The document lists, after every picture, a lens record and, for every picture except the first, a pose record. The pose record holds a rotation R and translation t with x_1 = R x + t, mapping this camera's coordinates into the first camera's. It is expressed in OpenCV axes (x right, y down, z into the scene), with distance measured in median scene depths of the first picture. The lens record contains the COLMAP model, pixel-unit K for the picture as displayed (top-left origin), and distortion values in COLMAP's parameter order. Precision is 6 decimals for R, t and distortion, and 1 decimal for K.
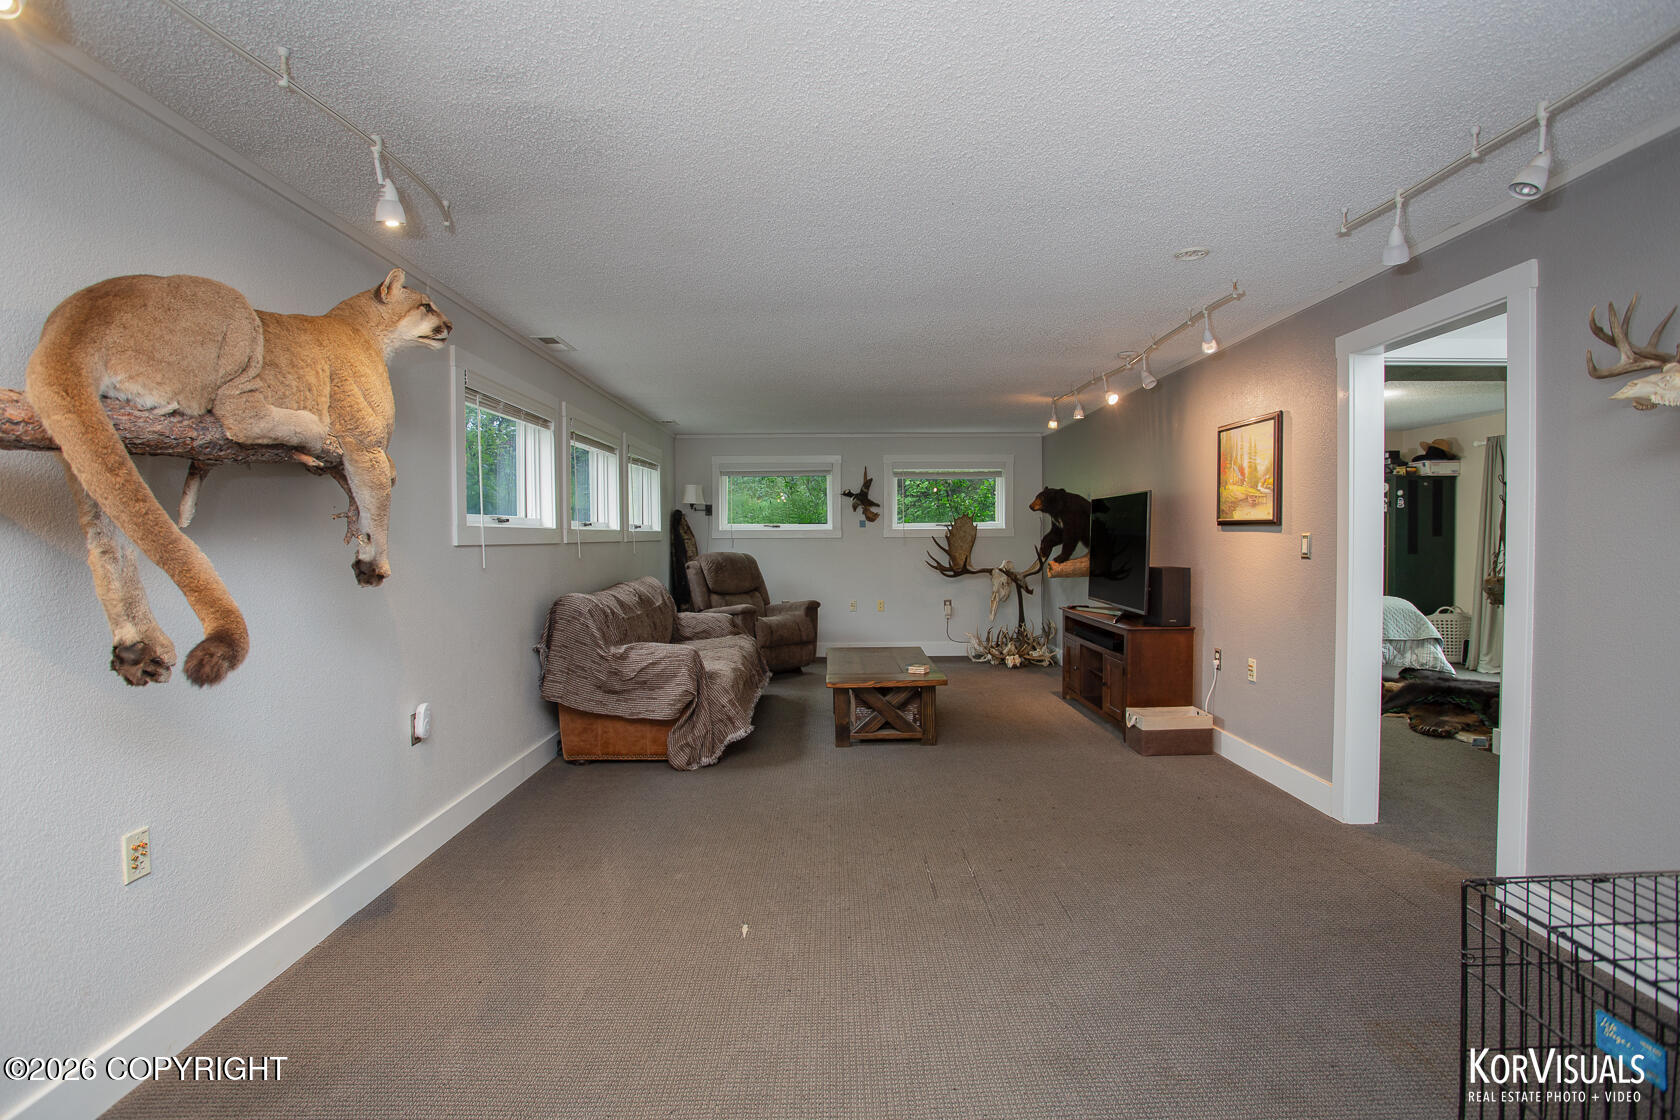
lens RADIAL K [[840.6, 0, 833.0], [0, 840.6, 558.7], [0, 0, 1]] dist [-0.057225, 0.022352]
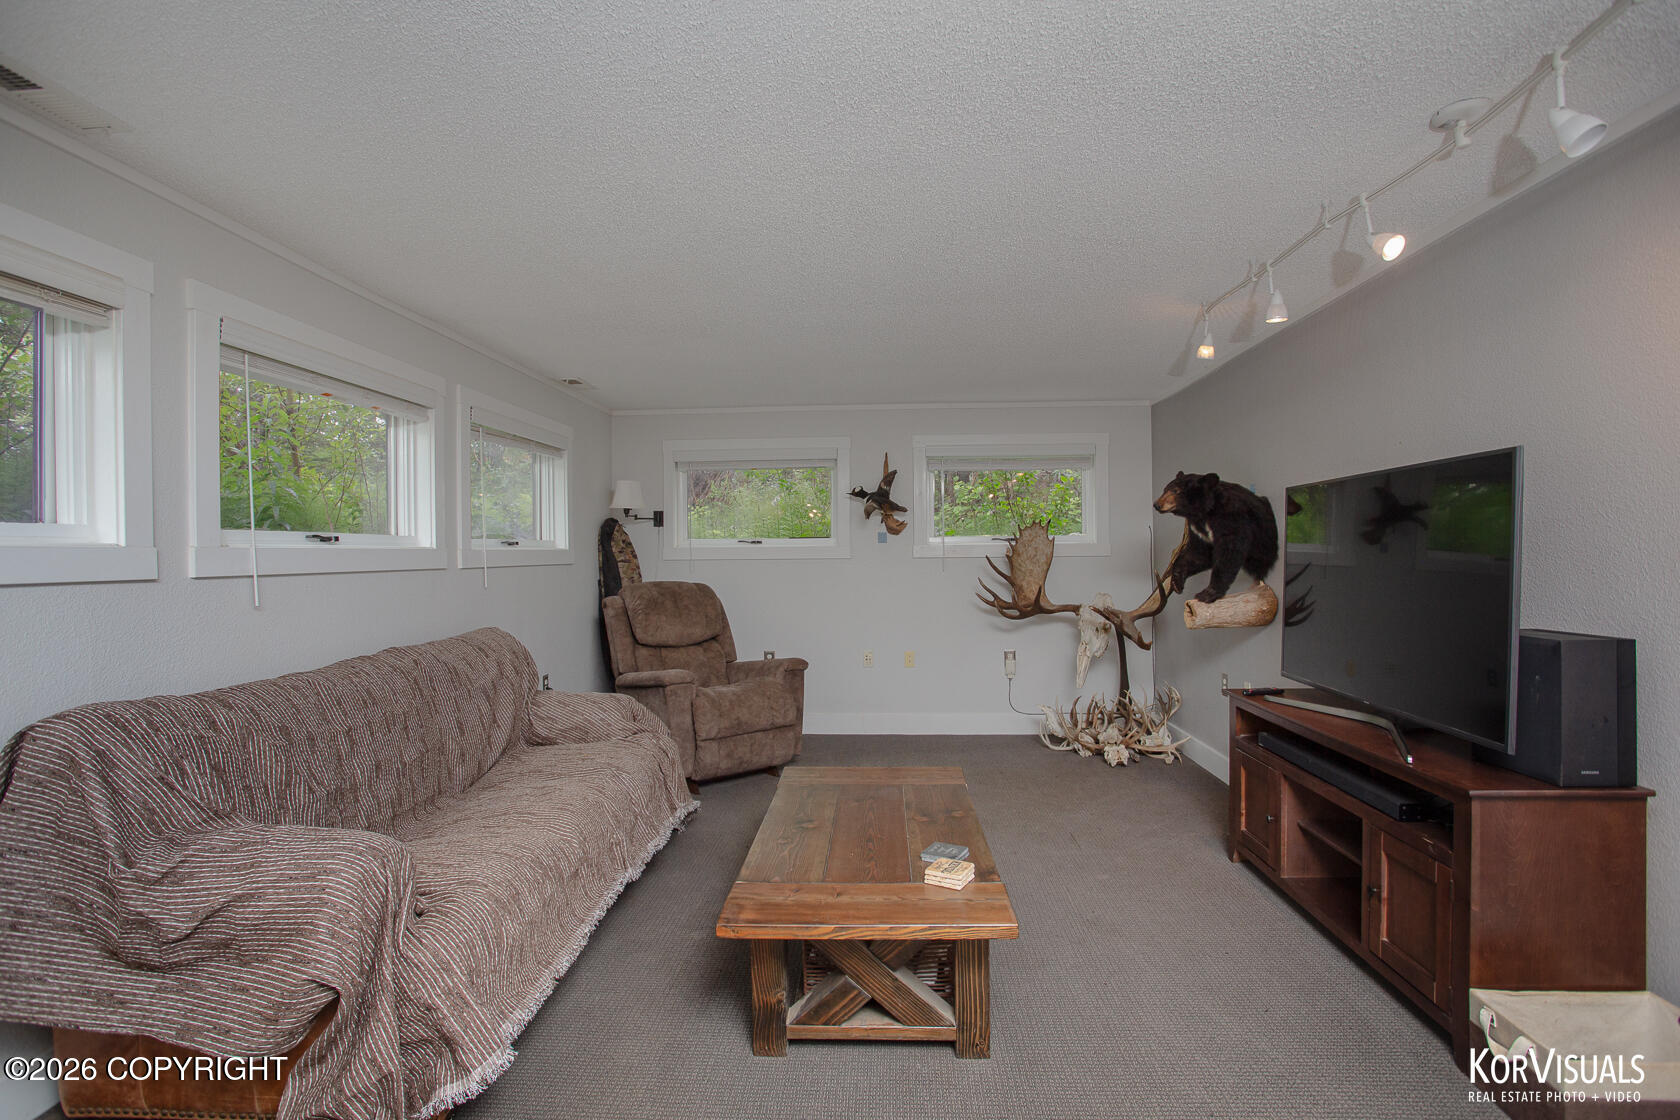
lens RADIAL K [[840.6, 0, 833.0], [0, 840.6, 558.7], [0, 0, 1]] dist [-0.057225, 0.022352]
pose [[0.997927, -0.002217, -0.064320, 0.041273], [0.000851, 0.999774, -0.021256, -0.010890], [0.064353, 0.021157, 0.997703, 0.340583]]
